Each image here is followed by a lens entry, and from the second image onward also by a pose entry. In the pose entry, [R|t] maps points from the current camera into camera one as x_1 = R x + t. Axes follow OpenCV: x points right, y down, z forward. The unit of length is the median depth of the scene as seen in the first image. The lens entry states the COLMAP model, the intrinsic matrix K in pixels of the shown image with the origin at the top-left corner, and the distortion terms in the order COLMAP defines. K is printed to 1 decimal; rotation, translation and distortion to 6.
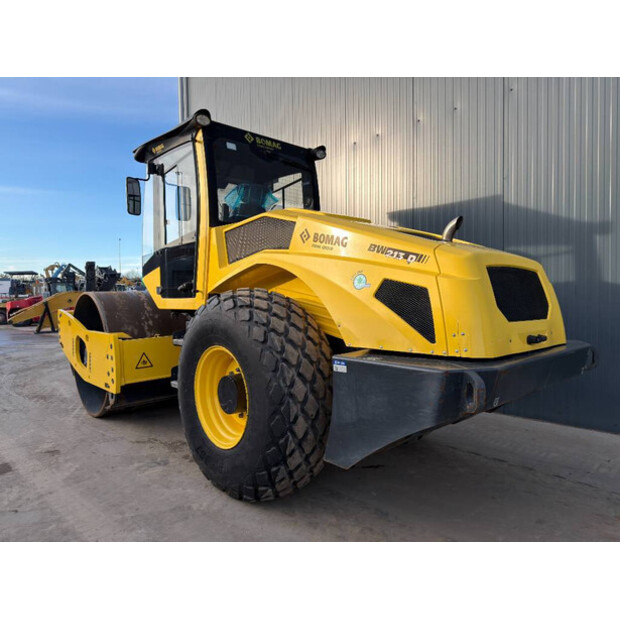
lens RADIAL K [[441.3, 0, 309.0], [0, 441.3, 307.2], [0, 0, 1]] dist [0.081112, -0.115278]
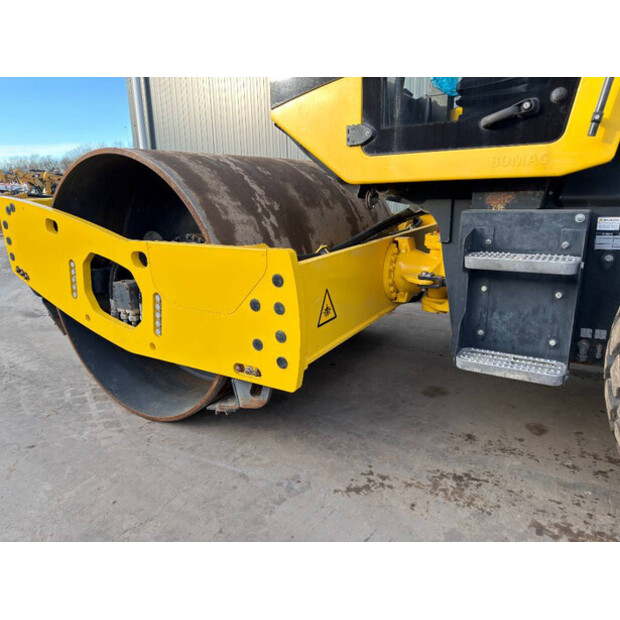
lens RADIAL K [[434.8, 0, 310.0], [0, 434.8, 310.0], [0, 0, 1]] dist [0.056349, -0.064348]
pose [[0.960915, -0.074641, 0.266590, -0.733873], [0.012401, 0.973606, 0.227897, 0.037513], [-0.276564, -0.215684, 0.936479, 0.891849]]
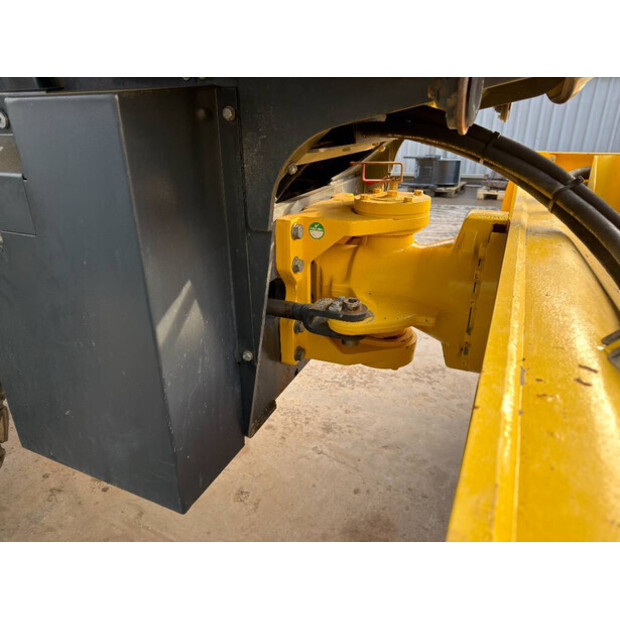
lens RADIAL K [[441.3, 0, 309.0], [0, 441.3, 307.2], [0, 0, 1]] dist [0.081112, -0.115278]
pose [[-0.916999, 0.179541, -0.356200, -0.098945], [0.015743, 0.908572, 0.417432, 0.019946], [0.398579, 0.377177, -0.835986, 1.873528]]
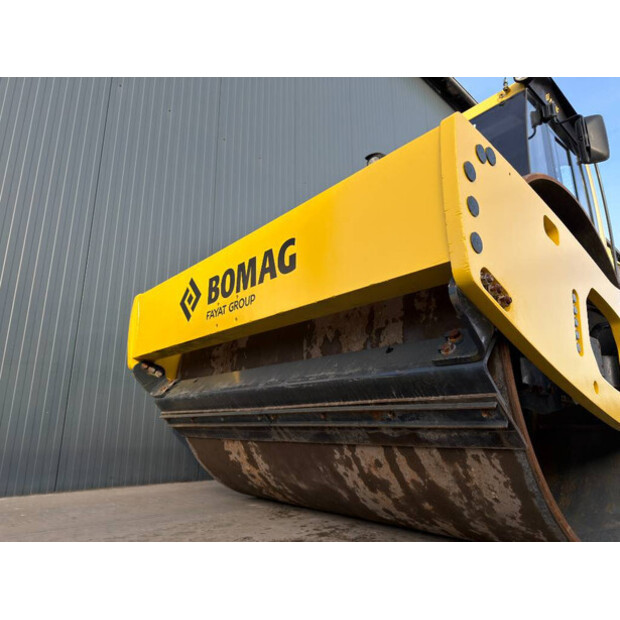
lens RADIAL K [[434.8, 0, 310.0], [0, 434.8, 310.0], [0, 0, 1]] dist [0.056349, -0.064348]
pose [[-0.000635, 0.284500, 0.958676, -1.379701], [0.028595, 0.958289, -0.284366, 0.271988], [-0.999591, 0.027232, -0.008744, 2.045322]]
